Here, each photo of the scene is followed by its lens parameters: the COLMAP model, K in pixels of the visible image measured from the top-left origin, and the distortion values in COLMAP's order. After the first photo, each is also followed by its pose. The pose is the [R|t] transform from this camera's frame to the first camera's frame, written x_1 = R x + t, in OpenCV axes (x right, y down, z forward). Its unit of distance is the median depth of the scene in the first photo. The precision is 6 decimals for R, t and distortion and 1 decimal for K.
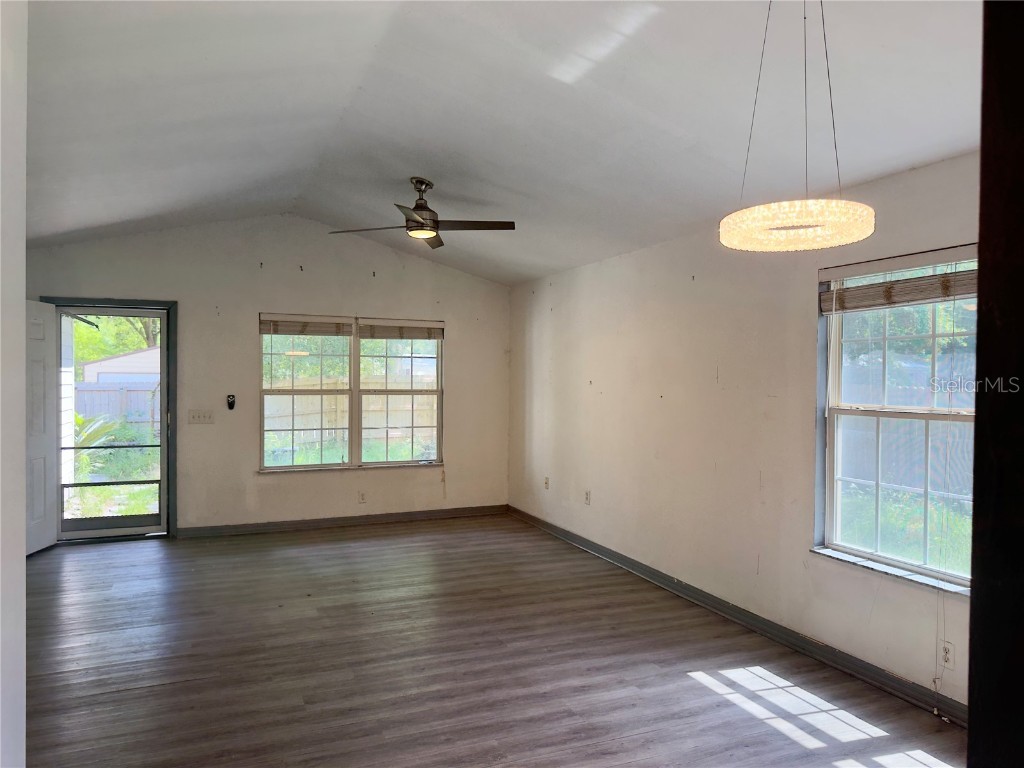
lens RADIAL K [[722.7, 0, 512.4], [0, 722.7, 385.2], [0, 0, 1]] dist [0.009705, -0.017222]
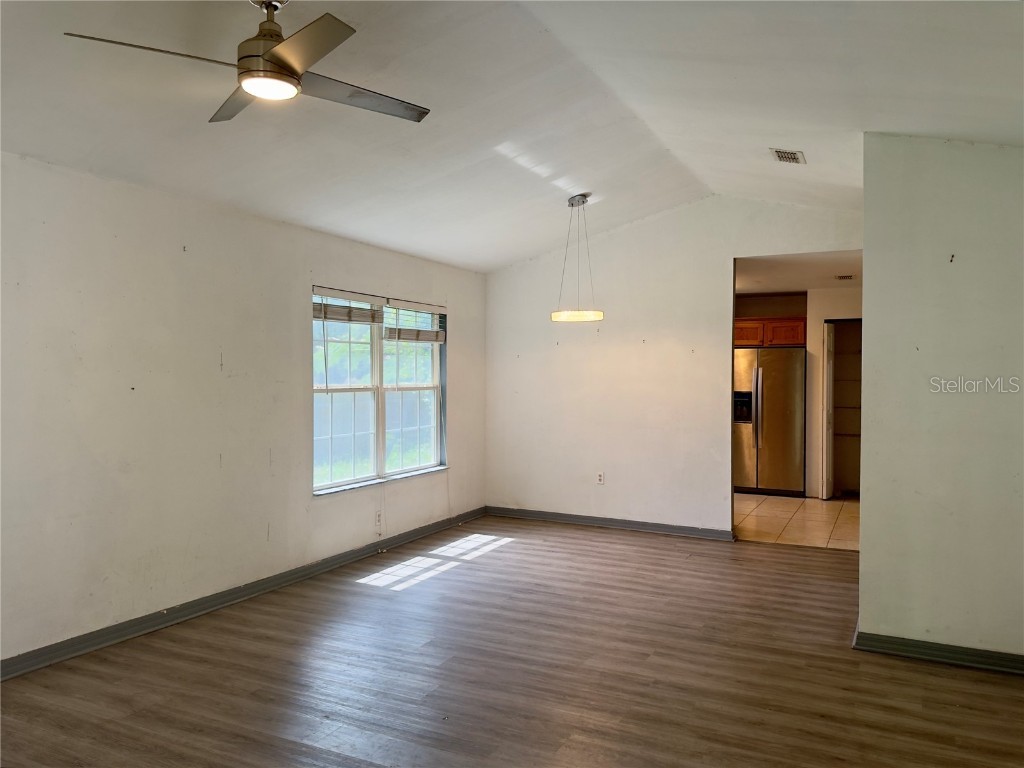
lens RADIAL K [[722.7, 0, 513.8], [0, 722.7, 383.0], [0, 0, 1]] dist [0.009705, -0.017222]
pose [[-0.631897, -0.016472, 0.774877, -0.972458], [0.006381, 0.999630, 0.026454, -0.015100], [-0.775026, 0.021661, -0.631558, 1.781385]]
